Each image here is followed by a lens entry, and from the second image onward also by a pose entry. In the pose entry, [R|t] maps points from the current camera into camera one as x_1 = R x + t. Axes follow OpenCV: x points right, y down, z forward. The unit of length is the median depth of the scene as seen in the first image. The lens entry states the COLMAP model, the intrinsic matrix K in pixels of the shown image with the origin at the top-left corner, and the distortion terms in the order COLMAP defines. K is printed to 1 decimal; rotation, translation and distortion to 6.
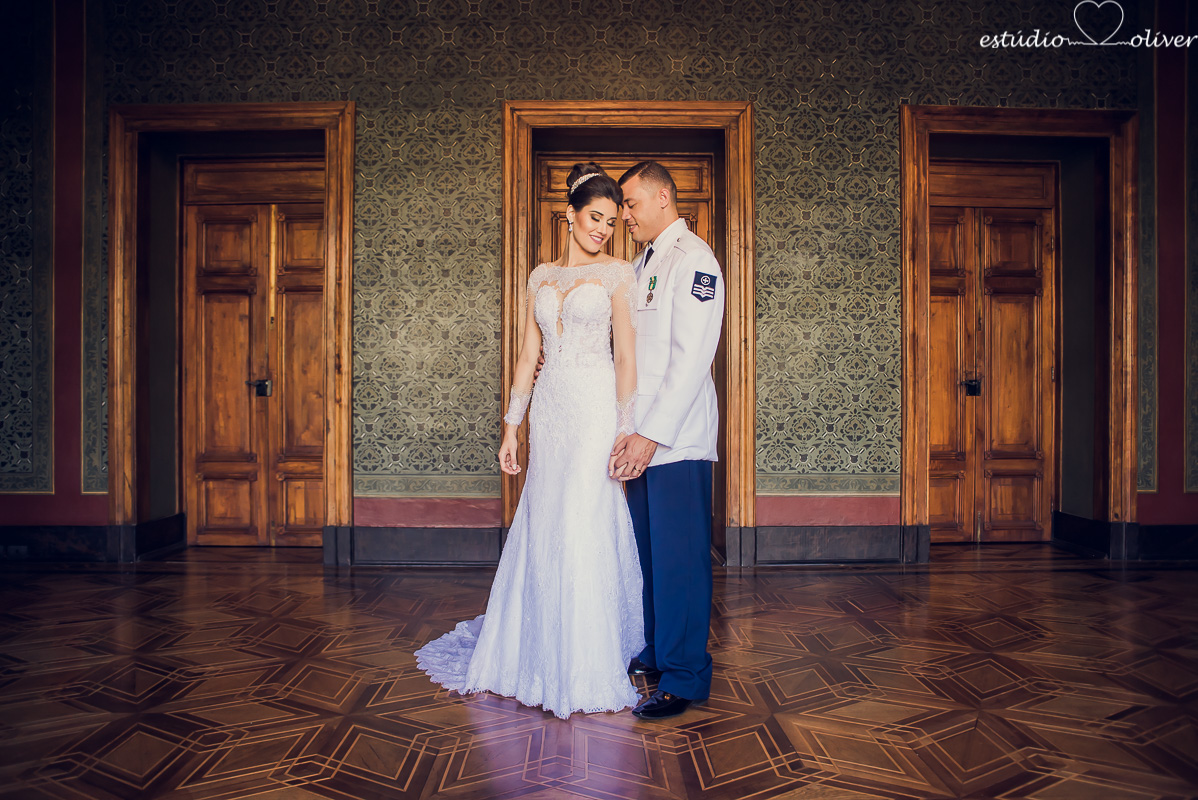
lens RADIAL K [[829.7, 0, 599.0], [0, 829.7, 400.0], [0, 0, 1]] dist [-0.130115, 0.101975]
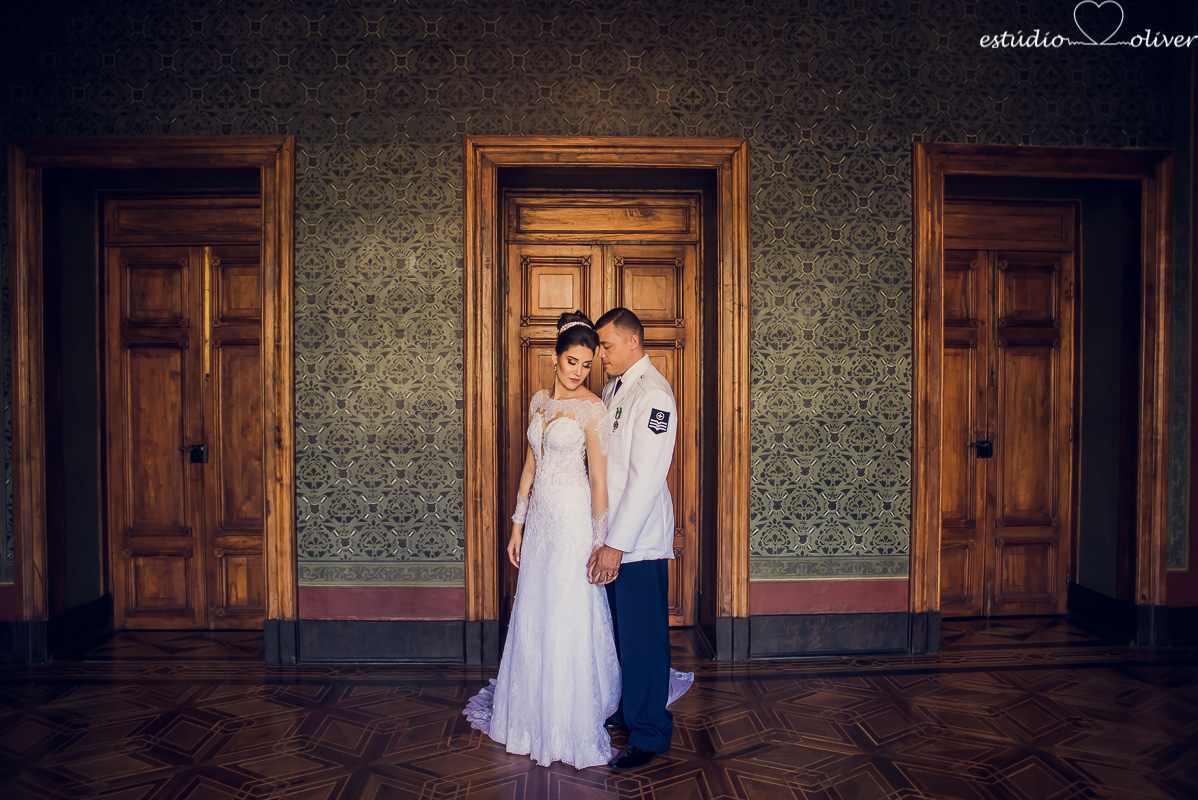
lens RADIAL K [[829.7, 0, 599.0], [0, 829.7, 400.0], [0, 0, 1]] dist [-0.130115, 0.101975]
pose [[0.999570, -0.001988, 0.029252, 0.000511], [0.001524, 0.999873, 0.015875, -0.096164], [-0.029279, -0.015823, 0.999446, 0.114280]]
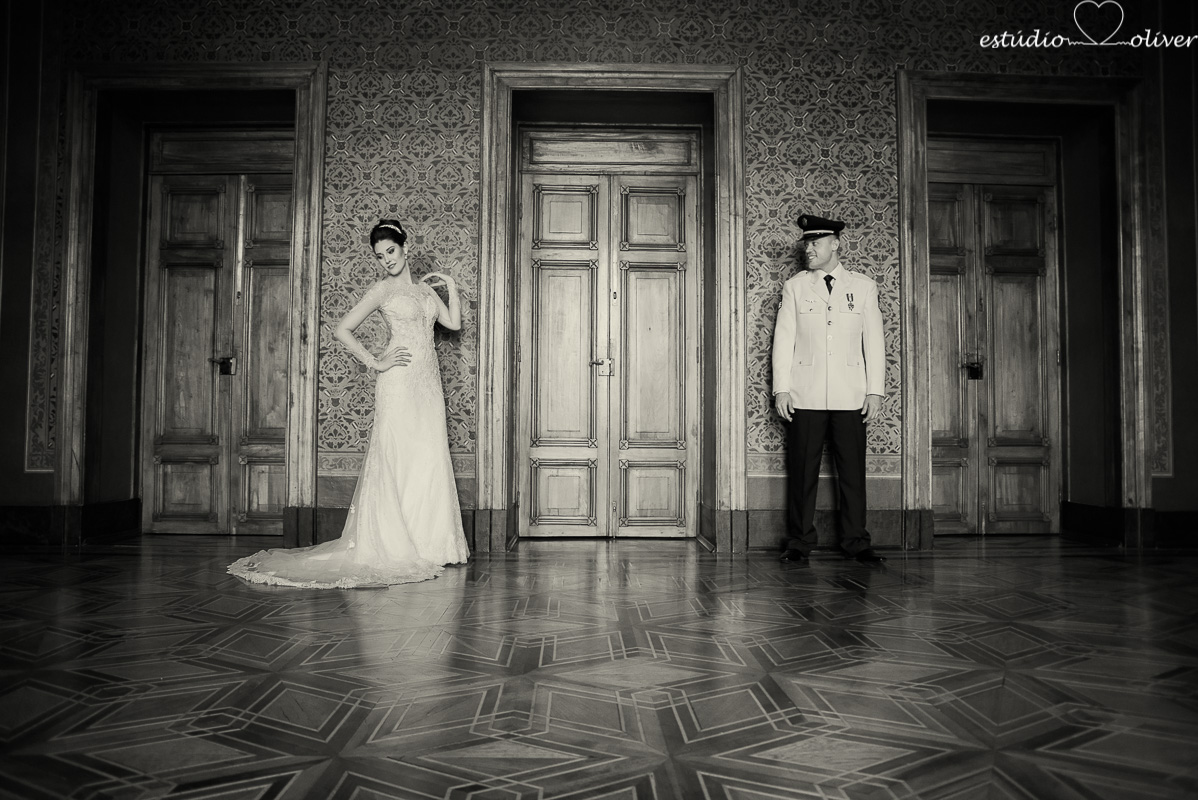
lens RADIAL K [[827.1, 0, 599.0], [0, 827.1, 400.0], [0, 0, 1]] dist [-0.127516, 0.099585]
pose [[0.999942, 0.005238, 0.009380, 0.012339], [-0.004841, 0.999110, -0.041913, 0.068484], [-0.009591, 0.041865, 0.999077, 0.064147]]
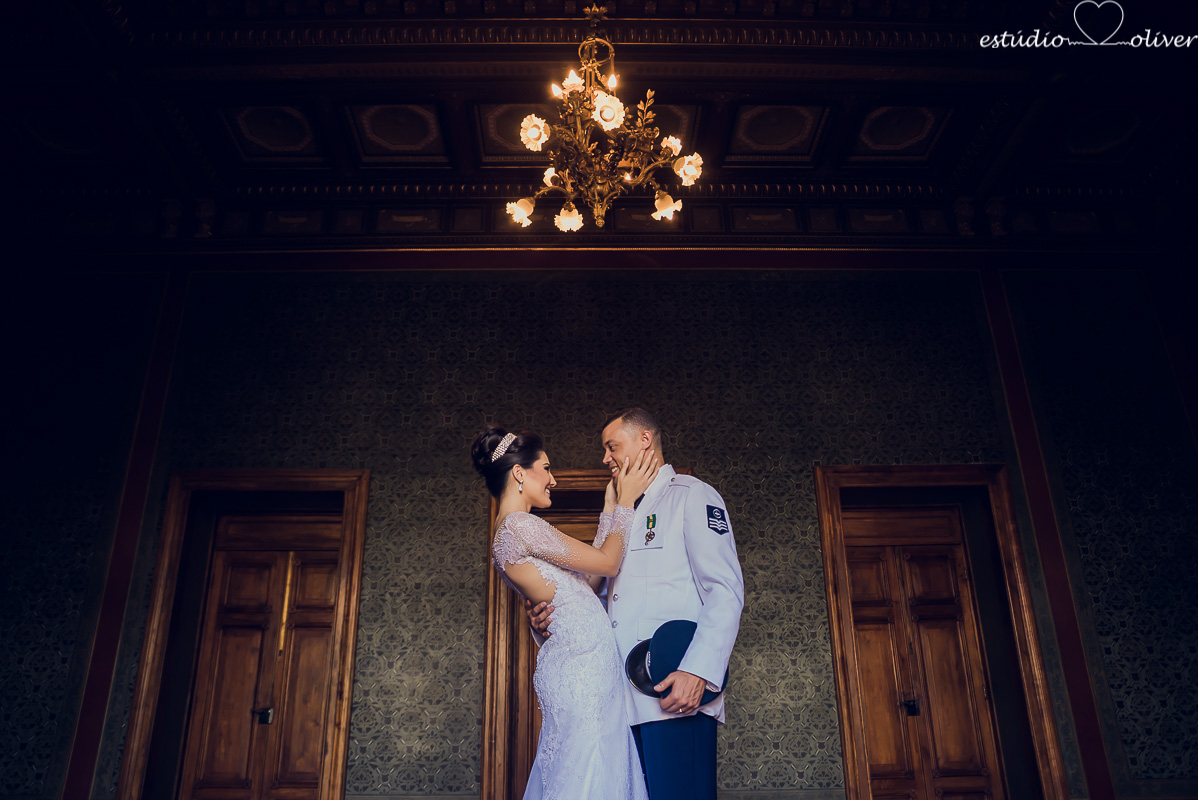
lens RADIAL K [[898.9, 0, 595.3], [0, 898.9, 372.4], [0, 0, 1]] dist [-0.136739, 0.112451]
pose [[0.999916, -0.010677, 0.007351, 0.032434], [0.012769, 0.909106, -0.416368, 0.065402], [-0.002238, 0.416427, 0.909166, -0.293048]]
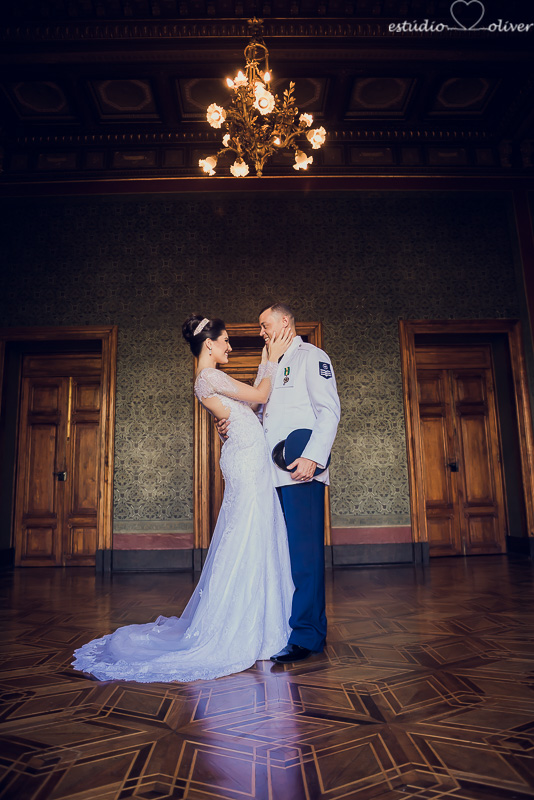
lens RADIAL K [[600.3, 0, 267.4], [0, 600.3, 369.4], [0, 0, 1]] dist [-0.136739, 0.112451]
pose [[0.999704, -0.022177, 0.010030, 0.041452], [0.023832, 0.975597, -0.218271, 0.055705], [-0.004944, 0.218445, 0.975837, -0.372031]]
